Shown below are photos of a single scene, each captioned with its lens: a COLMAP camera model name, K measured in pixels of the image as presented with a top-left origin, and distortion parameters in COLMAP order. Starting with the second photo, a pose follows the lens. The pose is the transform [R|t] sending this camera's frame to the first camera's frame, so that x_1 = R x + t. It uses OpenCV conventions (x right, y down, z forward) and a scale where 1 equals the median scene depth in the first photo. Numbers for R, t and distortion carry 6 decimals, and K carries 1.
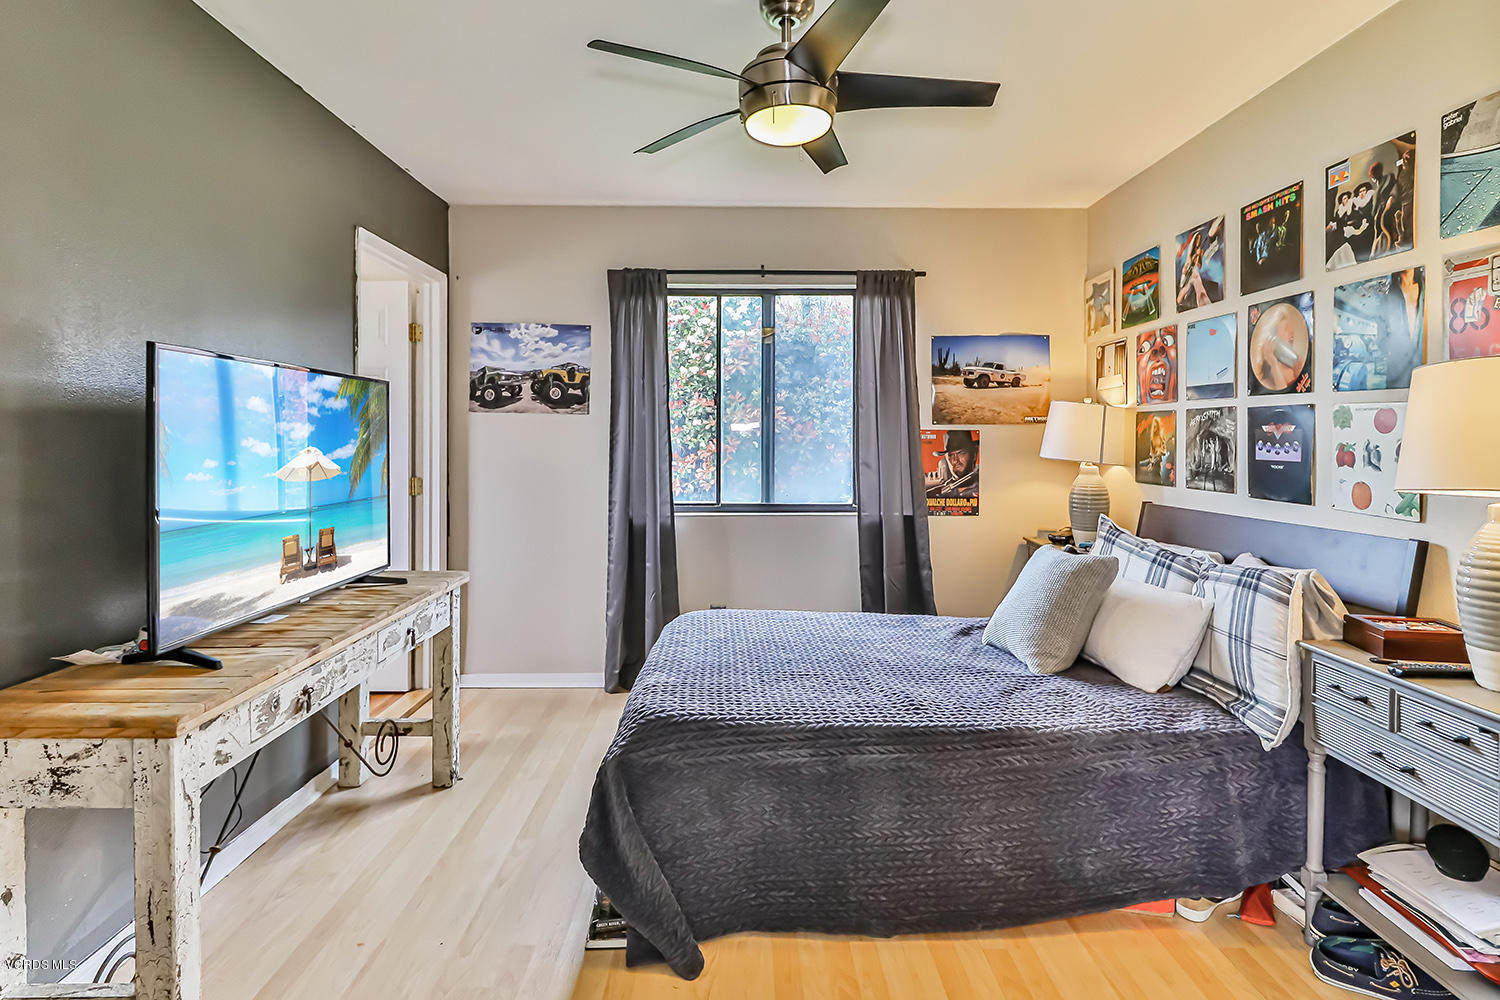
lens RADIAL K [[780.4, 0, 753.9], [0, 780.4, 444.8], [0, 0, 1]] dist [-0.001248, -0.001193]
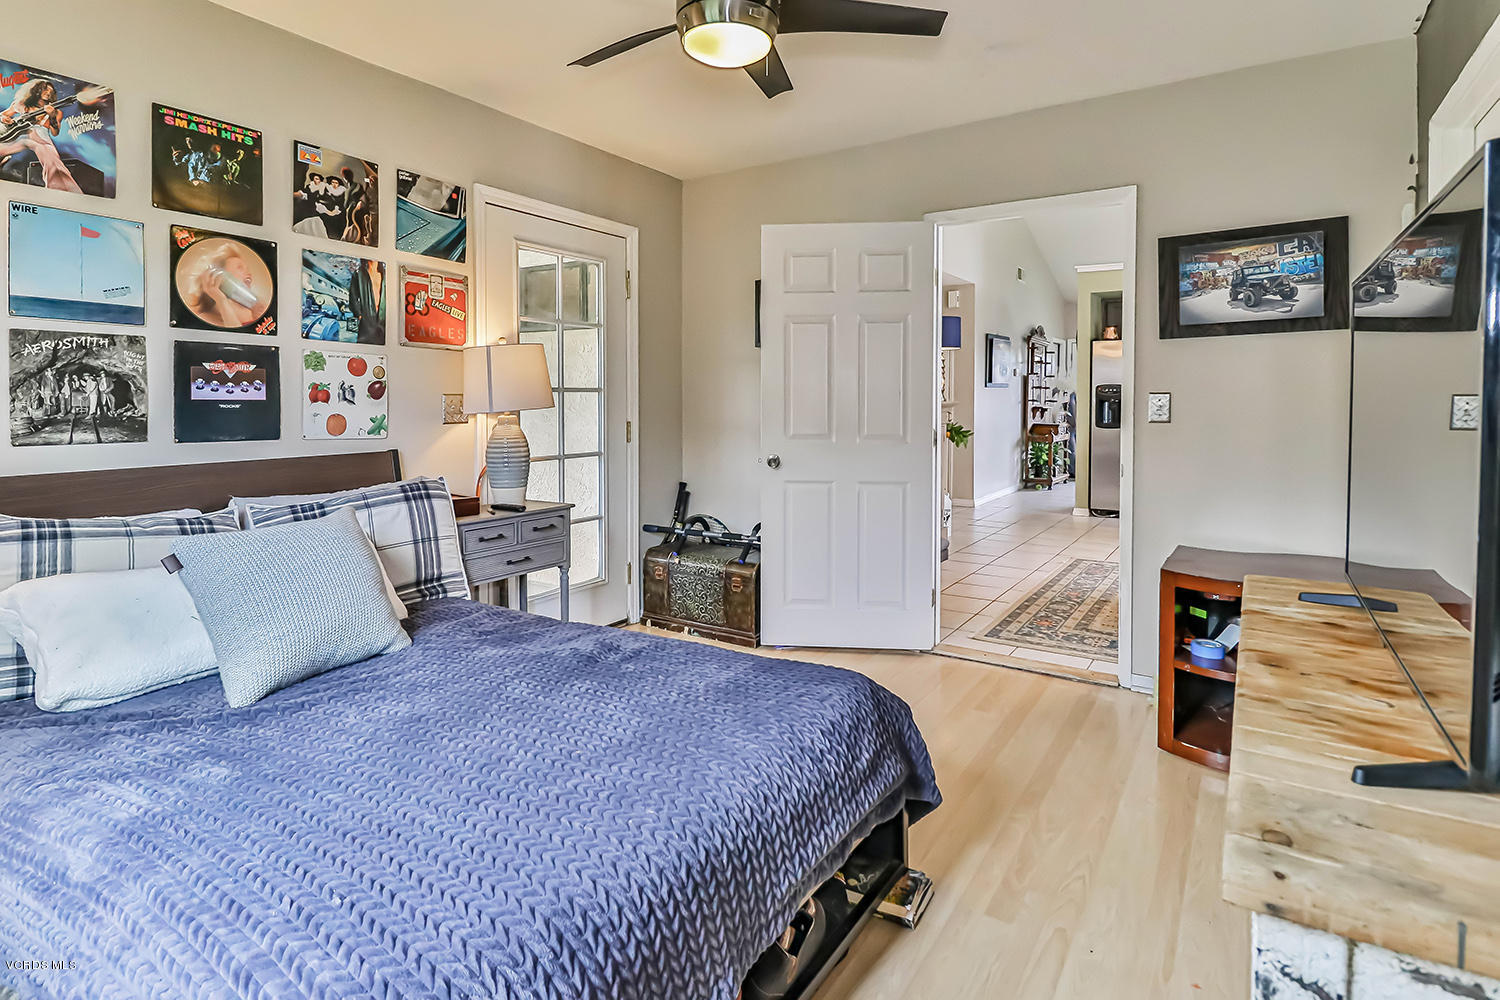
lens RADIAL K [[785.3, 0, 748.0], [0, 785.3, 417.2], [0, 0, 1]] dist [-0.004172, -0.000711]
pose [[-0.829817, -0.022636, 0.557577, -0.432598], [-0.004650, 0.999423, 0.033654, 0.006309], [-0.558017, 0.025334, -0.829443, 1.499724]]
